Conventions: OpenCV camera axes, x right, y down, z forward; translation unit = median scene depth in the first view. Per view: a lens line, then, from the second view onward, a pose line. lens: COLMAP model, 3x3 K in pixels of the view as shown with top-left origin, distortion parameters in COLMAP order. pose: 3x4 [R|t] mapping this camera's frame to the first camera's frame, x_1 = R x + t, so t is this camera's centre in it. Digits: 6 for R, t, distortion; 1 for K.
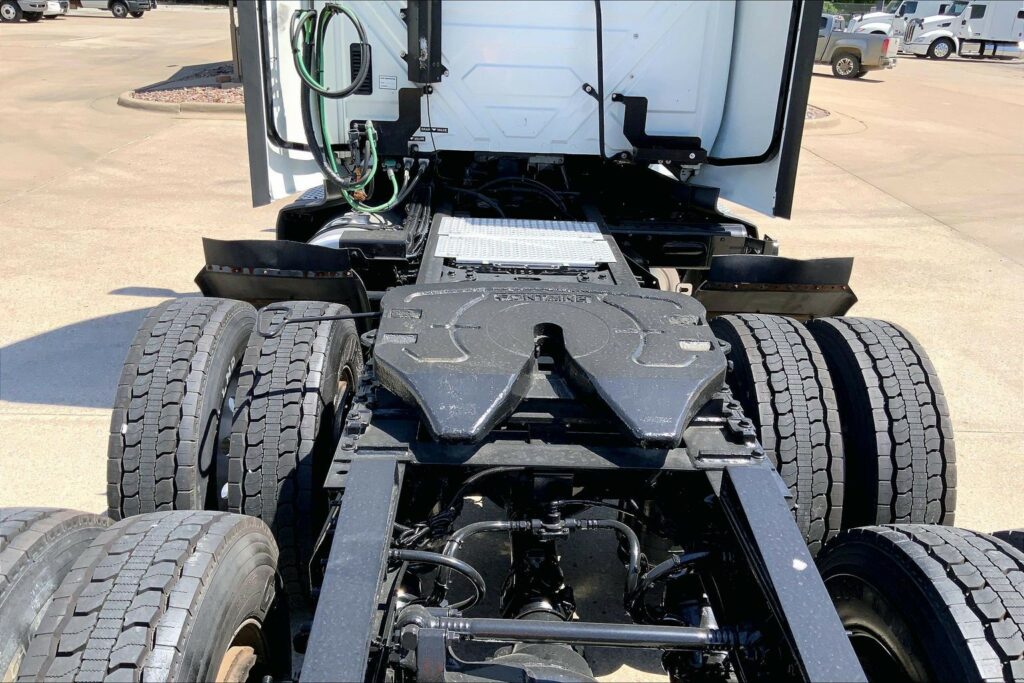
lens RADIAL K [[854.9, 0, 518.0], [0, 854.9, 343.5], [0, 0, 1]] dist [0.079723, -0.164092]
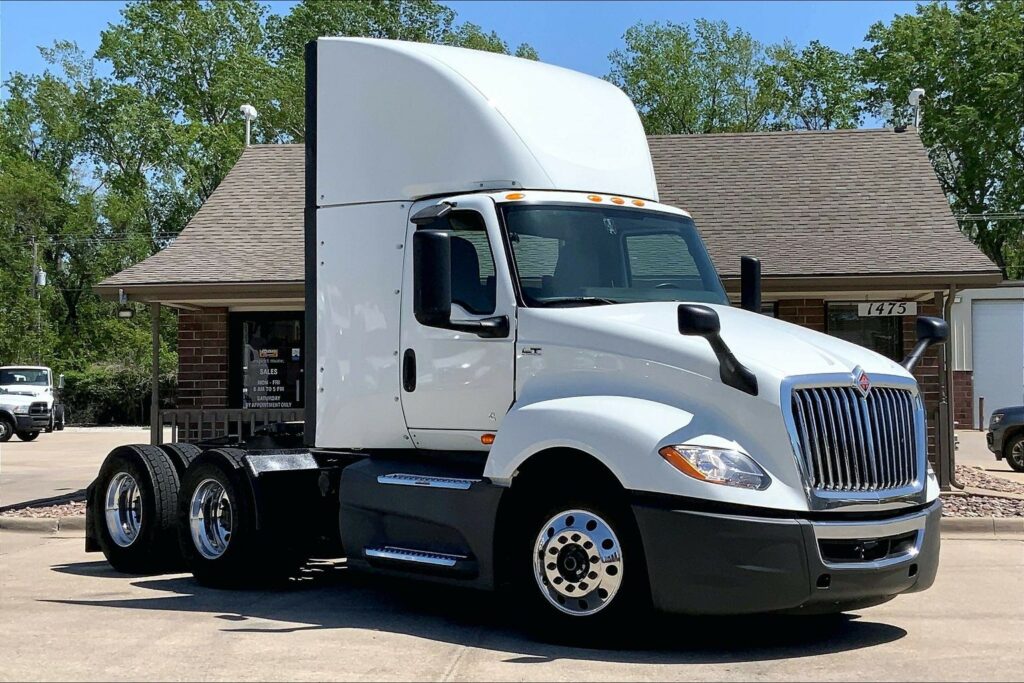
lens RADIAL K [[1620.4, 0, 509.6], [0, 1620.4, 338.7], [0, 0, 1]] dist [0.069552, 0.000000]
pose [[0.993727, -0.039020, -0.104805, 0.107423], [-0.007188, 0.912935, -0.408042, 0.140719], [0.111602, 0.406235, 0.906928, -0.183066]]
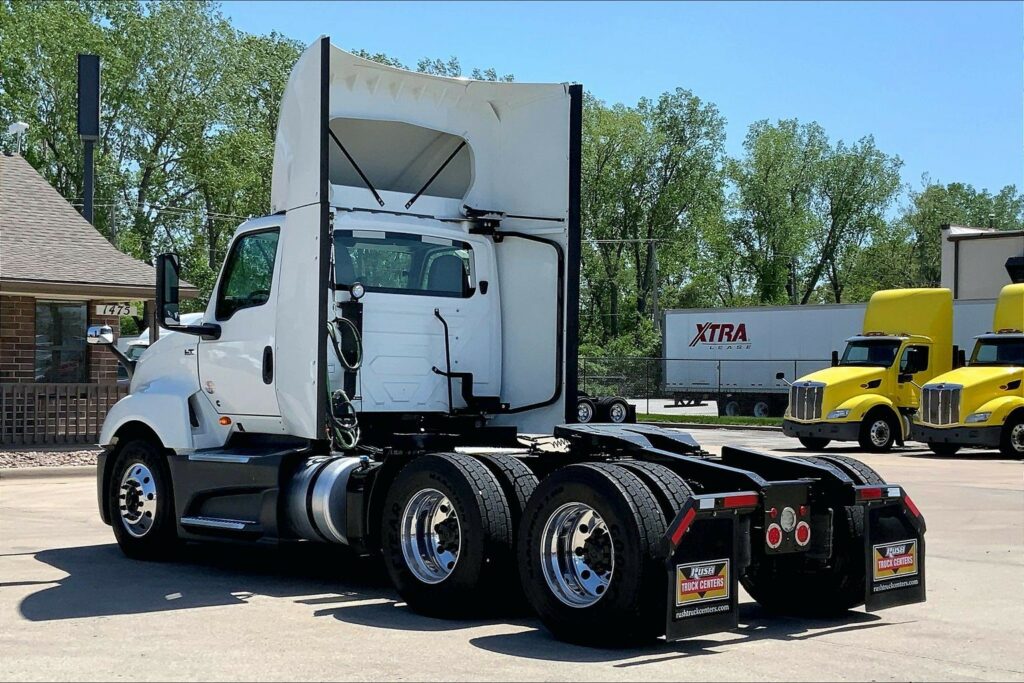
lens RADIAL K [[1524.5, 0, 514.0], [0, 1524.5, 346.4], [0, 0, 1]] dist [-0.022477, 0.000000]
pose [[0.764107, -0.007155, 0.645050, -0.686642], [0.247251, 0.926823, -0.282606, 0.205872], [-0.595825, 0.375431, 0.709961, -0.453128]]
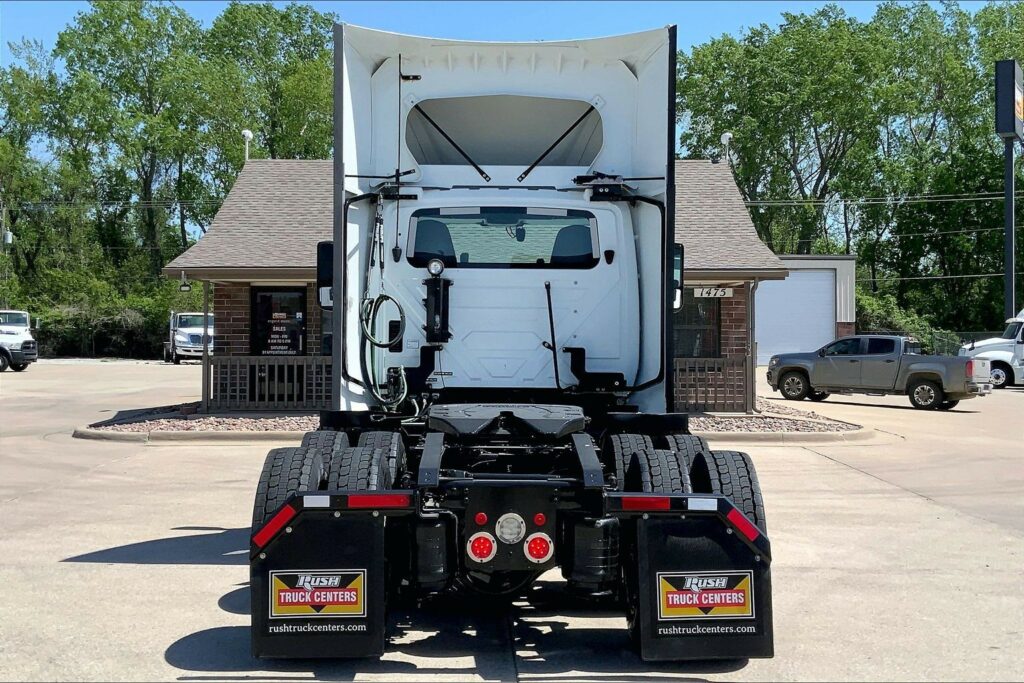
lens RADIAL K [[1288.3, 0, 516.1], [0, 1288.3, 331.7], [0, 0, 1]] dist [0.070230, 0.000000]
pose [[0.999627, -0.026660, -0.005862, 0.018727], [0.022471, 0.925627, -0.377768, 0.231484], [0.015497, 0.377496, 0.925882, -0.474973]]
